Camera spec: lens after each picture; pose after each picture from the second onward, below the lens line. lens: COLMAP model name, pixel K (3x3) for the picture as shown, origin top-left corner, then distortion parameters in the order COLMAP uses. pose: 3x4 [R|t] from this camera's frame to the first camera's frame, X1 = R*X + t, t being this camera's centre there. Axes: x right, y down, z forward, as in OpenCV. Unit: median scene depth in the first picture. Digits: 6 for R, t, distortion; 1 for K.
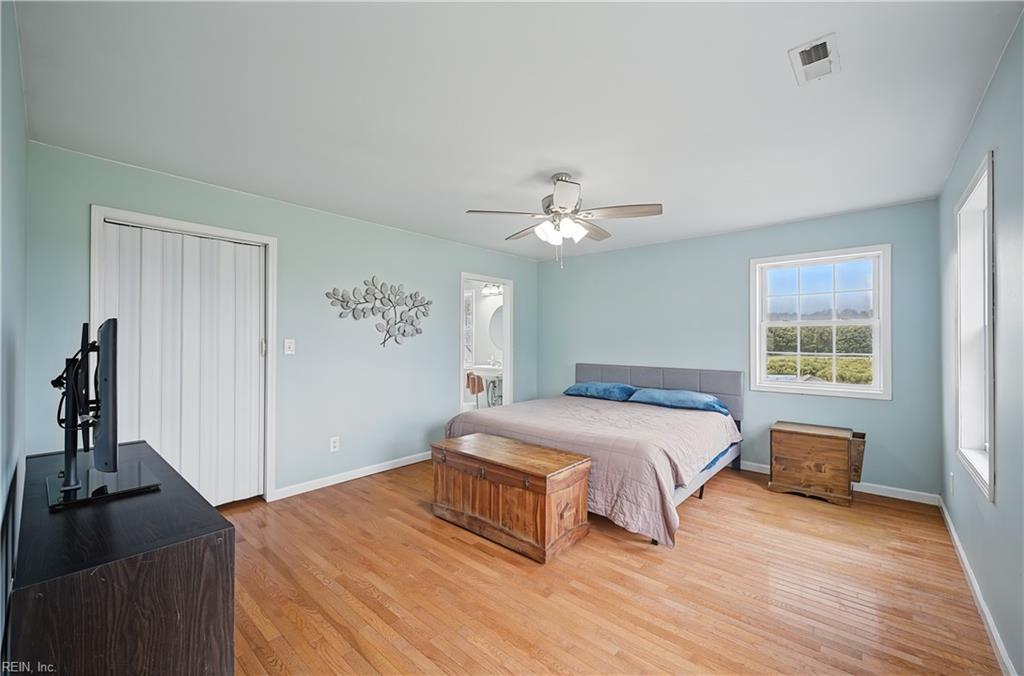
lens RADIAL K [[405.2, 0, 511.3], [0, 405.2, 338.5], [0, 0, 1]] dist [-0.004639, 0.000312]
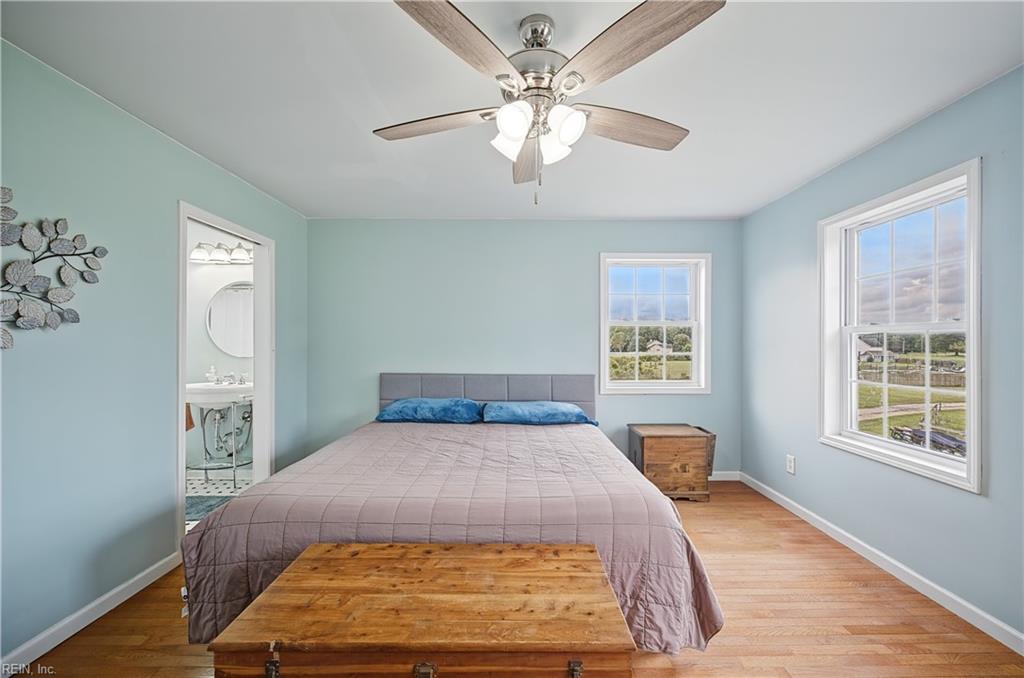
lens RADIAL K [[405.2, 0, 514.1], [0, 405.2, 343.1], [0, 0, 1]] dist [-0.004639, 0.000312]
pose [[0.751691, -0.002687, 0.659509, -0.170890], [-0.003451, 0.999962, 0.008007, 0.004169], [-0.659506, -0.008295, 0.751654, 0.431682]]
